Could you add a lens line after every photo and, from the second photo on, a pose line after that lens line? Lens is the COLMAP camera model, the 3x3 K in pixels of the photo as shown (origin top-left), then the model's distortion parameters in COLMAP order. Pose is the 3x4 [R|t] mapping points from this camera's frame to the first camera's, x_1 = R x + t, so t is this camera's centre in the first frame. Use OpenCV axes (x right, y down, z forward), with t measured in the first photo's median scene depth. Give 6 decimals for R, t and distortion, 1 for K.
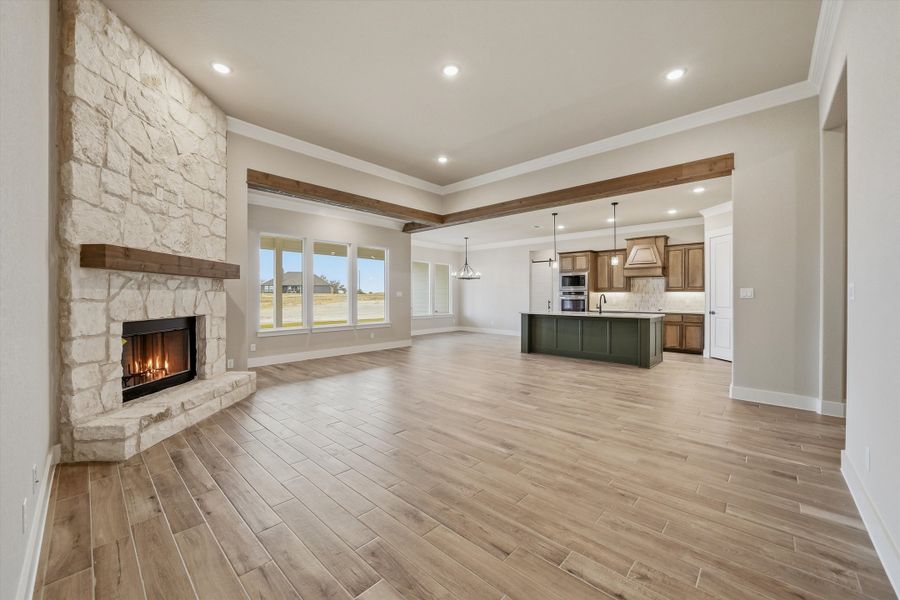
lens RADIAL K [[342.5, 0, 445.6], [0, 342.5, 297.2], [0, 0, 1]] dist [-0.017005, 0.002791]
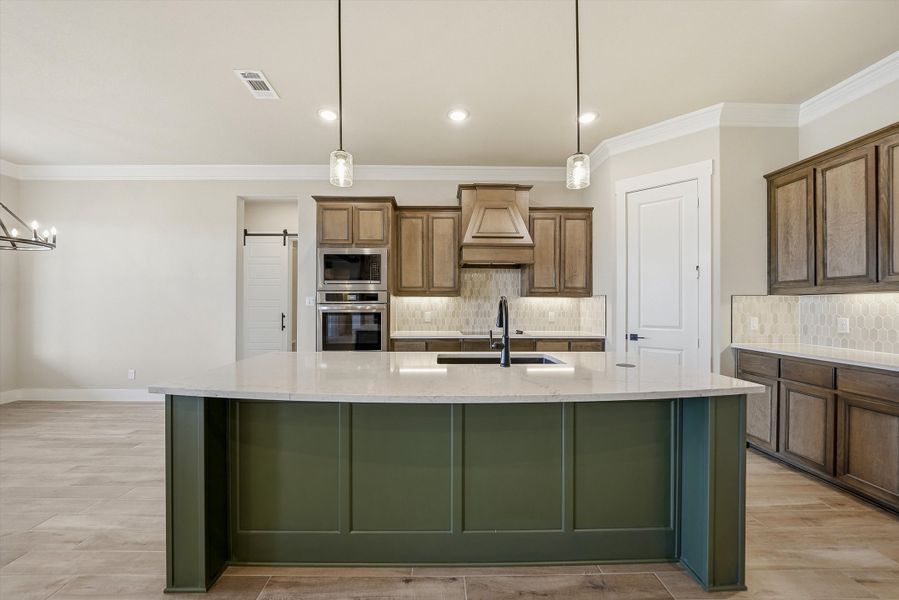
lens RADIAL K [[342.1, 0, 447.4], [0, 342.1, 305.2], [0, 0, 1]] dist [-0.017005, 0.002791]
pose [[0.712040, 0.001091, 0.702138, 0.445558], [0.001814, 0.999993, -0.003393, -0.002175], [-0.702137, 0.003689, 0.712033, 1.678142]]
